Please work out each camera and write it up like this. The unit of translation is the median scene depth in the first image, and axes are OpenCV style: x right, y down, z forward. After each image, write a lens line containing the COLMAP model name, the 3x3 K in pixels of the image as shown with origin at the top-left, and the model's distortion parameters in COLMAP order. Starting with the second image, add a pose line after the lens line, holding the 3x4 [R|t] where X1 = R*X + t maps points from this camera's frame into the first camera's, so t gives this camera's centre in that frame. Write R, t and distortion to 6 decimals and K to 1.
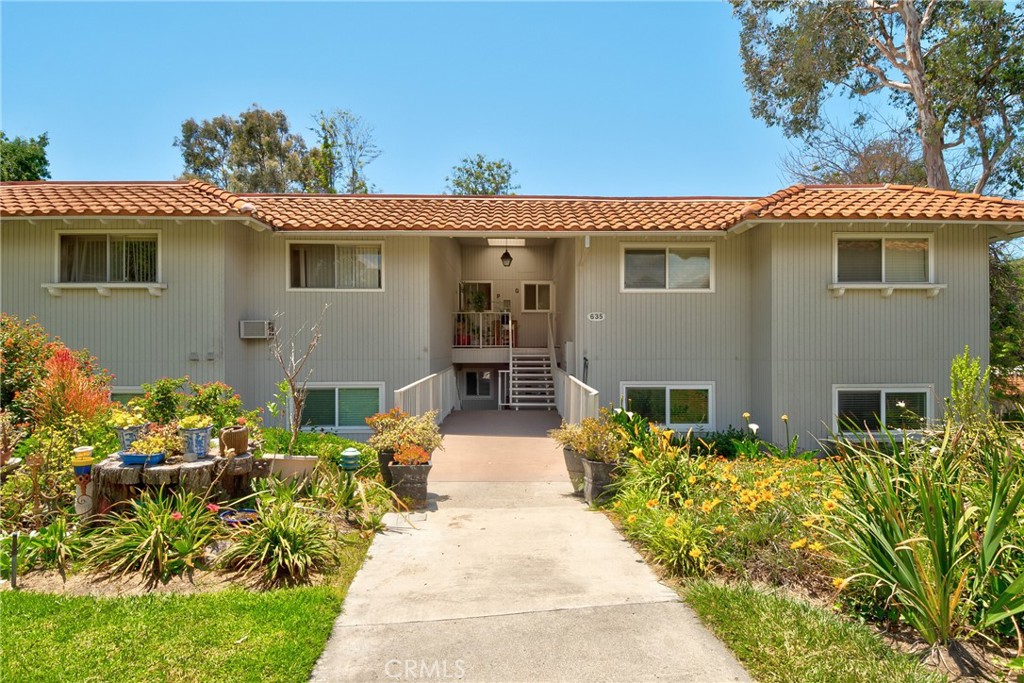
lens RADIAL K [[545.5, 0, 512.0], [0, 545.5, 341.5], [0, 0, 1]] dist [-0.005583, -0.002795]
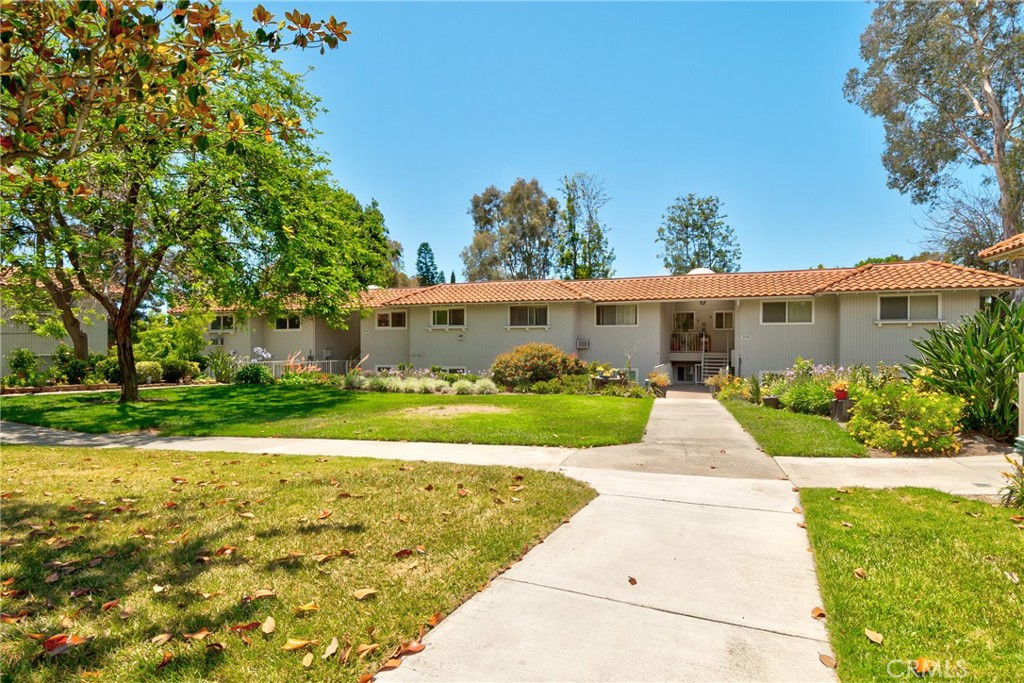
lens RADIAL K [[545.5, 0, 512.0], [0, 545.5, 341.5], [0, 0, 1]] dist [-0.005583, -0.002795]
pose [[0.927986, 0.000333, -0.372615, 0.071911], [-0.001486, 0.999995, -0.002808, -0.016376], [0.372612, 0.003159, 0.927982, -0.800669]]
